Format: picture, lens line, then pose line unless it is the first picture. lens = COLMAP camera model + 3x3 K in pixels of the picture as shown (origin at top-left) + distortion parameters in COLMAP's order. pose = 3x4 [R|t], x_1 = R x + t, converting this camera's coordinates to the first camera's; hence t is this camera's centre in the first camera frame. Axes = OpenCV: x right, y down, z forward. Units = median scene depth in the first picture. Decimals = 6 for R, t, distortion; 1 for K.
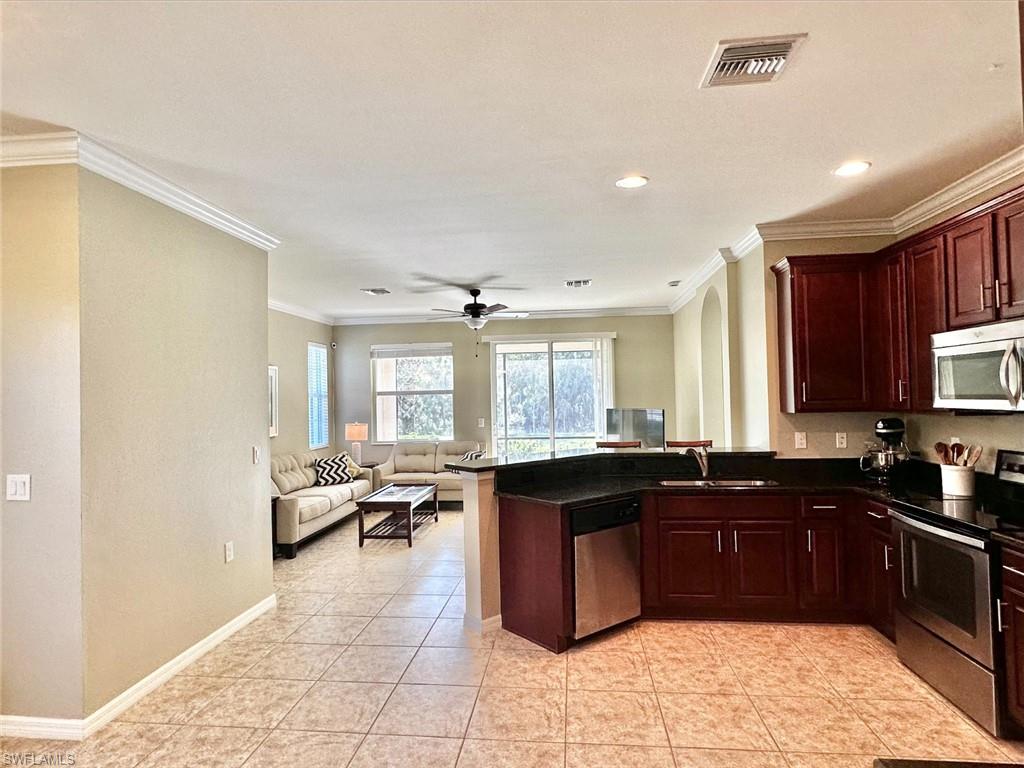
lens RADIAL K [[566.8, 0, 512.7], [0, 566.8, 386.4], [0, 0, 1]] dist [-0.002013, 0.000619]
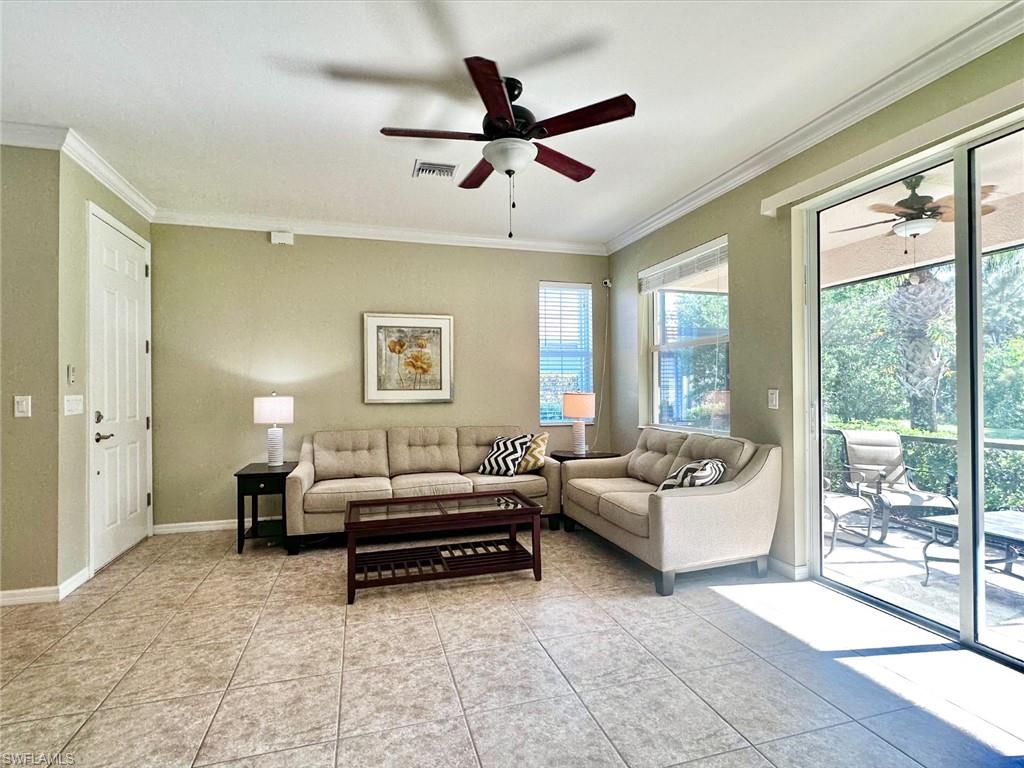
lens RADIAL K [[507.9, 0, 510.1], [0, 507.9, 385.5], [0, 0, 1]] dist [-0.001217, 0.000255]
pose [[0.380421, 0.011813, -0.924738, 0.538555], [0.015785, 0.999690, 0.019264, 0.098772], [0.924679, -0.021926, 0.380117, 1.539966]]
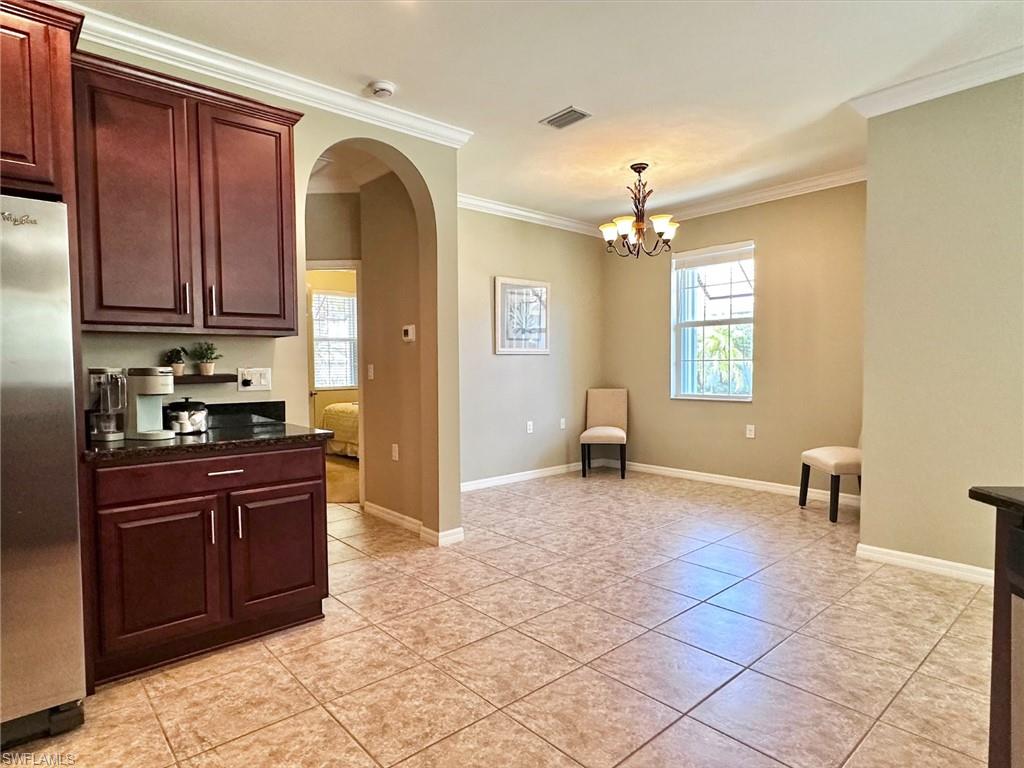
lens RADIAL K [[576.8, 0, 507.2], [0, 576.8, 387.9], [0, 0, 1]] dist [0.000682, 0.000635]
pose [[-0.675478, 0.058285, -0.735073, 0.561867], [0.035609, 0.998287, 0.046433, 0.090781], [0.736519, 0.005189, -0.676397, 0.928960]]
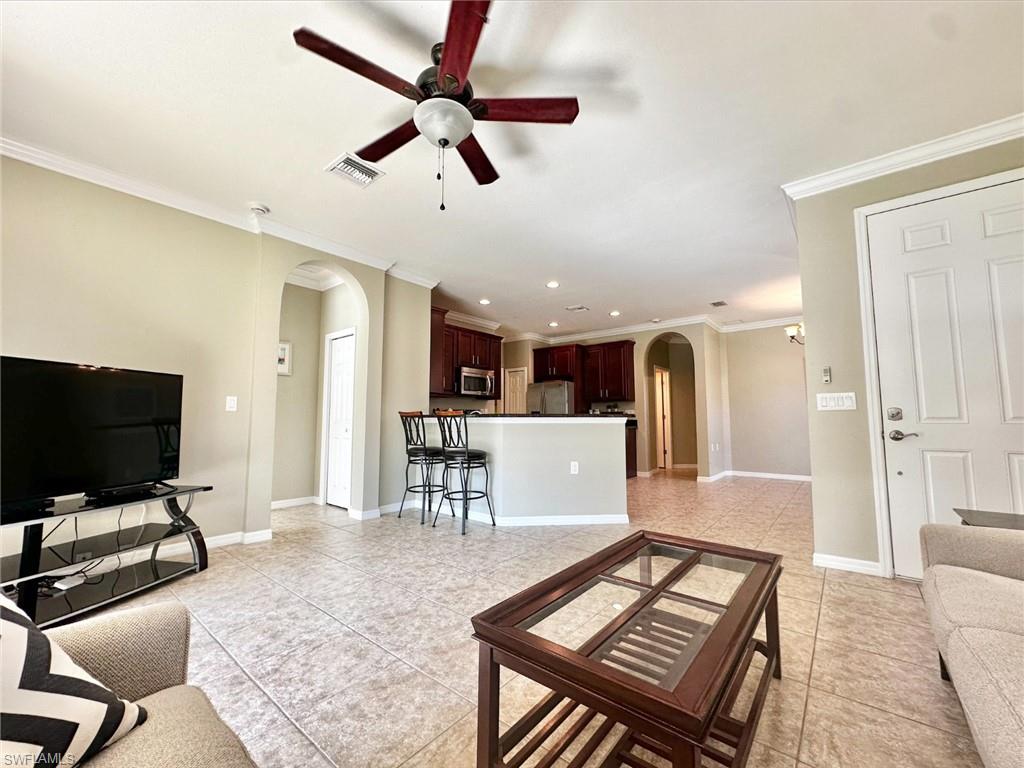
lens RADIAL K [[409.6, 0, 510.3], [0, 409.6, 383.3], [0, 0, 1]] dist [-0.001951, 0.000644]
pose [[-0.834152, 0.070722, 0.546981, -0.455923], [0.008911, 0.993343, -0.114846, 0.186443], [-0.551462, -0.090925, -0.829230, 2.177474]]
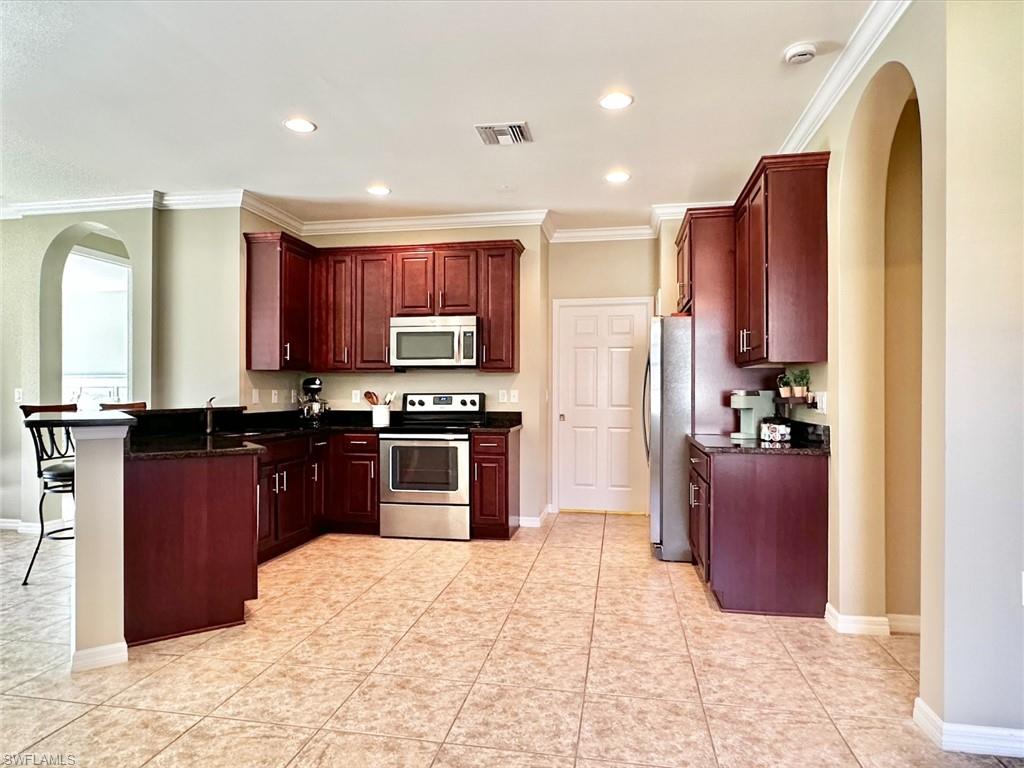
lens RADIAL K [[620.1, 0, 505.0], [0, 620.1, 392.2], [0, 0, 1]] dist [-0.000755, -0.001088]
pose [[0.078181, 0.020421, 0.996730, -0.776537], [-0.021051, 0.999601, -0.018829, 0.116592], [-0.996717, -0.019510, 0.078580, 0.491075]]
